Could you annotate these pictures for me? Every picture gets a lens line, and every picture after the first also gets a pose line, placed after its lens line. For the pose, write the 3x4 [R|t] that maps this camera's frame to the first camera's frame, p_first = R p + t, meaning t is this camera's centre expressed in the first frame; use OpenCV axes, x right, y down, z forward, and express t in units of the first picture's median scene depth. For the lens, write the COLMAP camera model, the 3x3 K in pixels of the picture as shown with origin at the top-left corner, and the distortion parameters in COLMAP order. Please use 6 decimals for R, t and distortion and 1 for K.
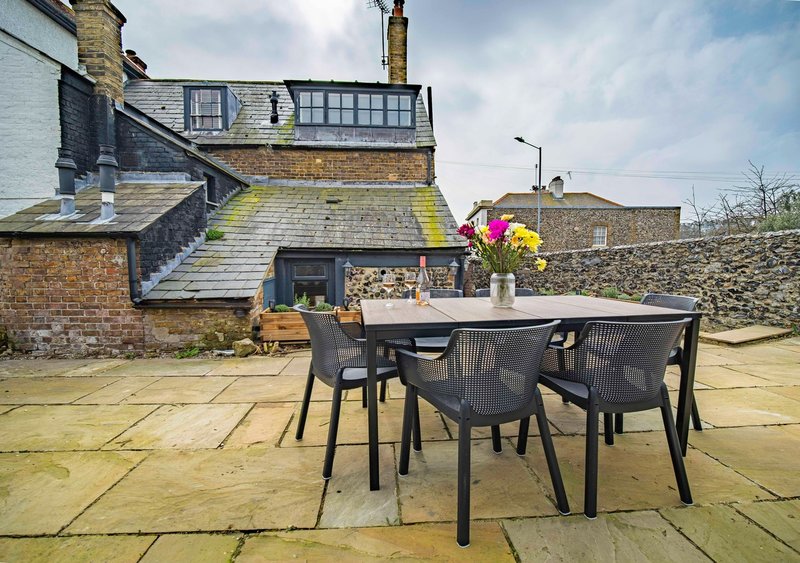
lens RADIAL K [[361.5, 0, 397.2], [0, 361.5, 285.5], [0, 0, 1]] dist [-0.028432, 0.000031]
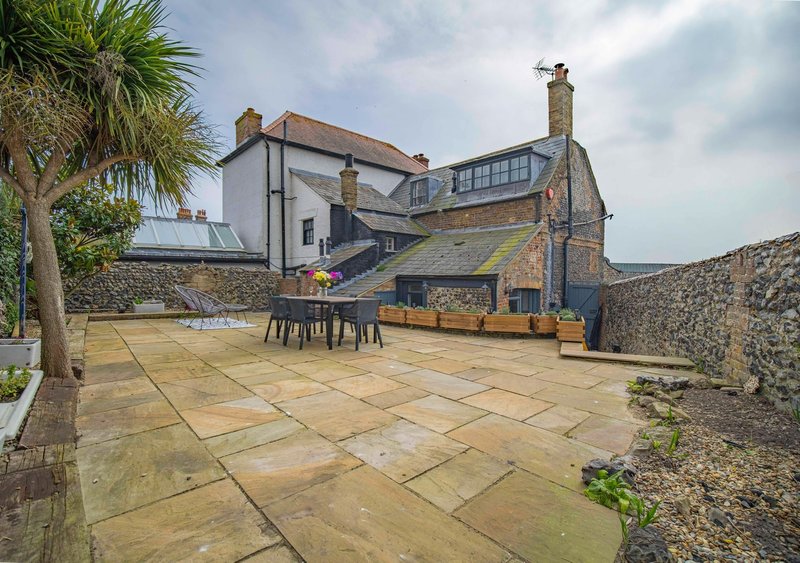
lens RADIAL K [[361.5, 0, 401.9], [0, 361.5, 278.8], [0, 0, 1]] dist [-0.028432, 0.000031]
pose [[0.629538, 0.006647, -0.776941, 0.803268], [-0.070386, 0.996340, -0.048509, 0.003072], [0.773775, 0.085224, 0.627702, -0.117620]]
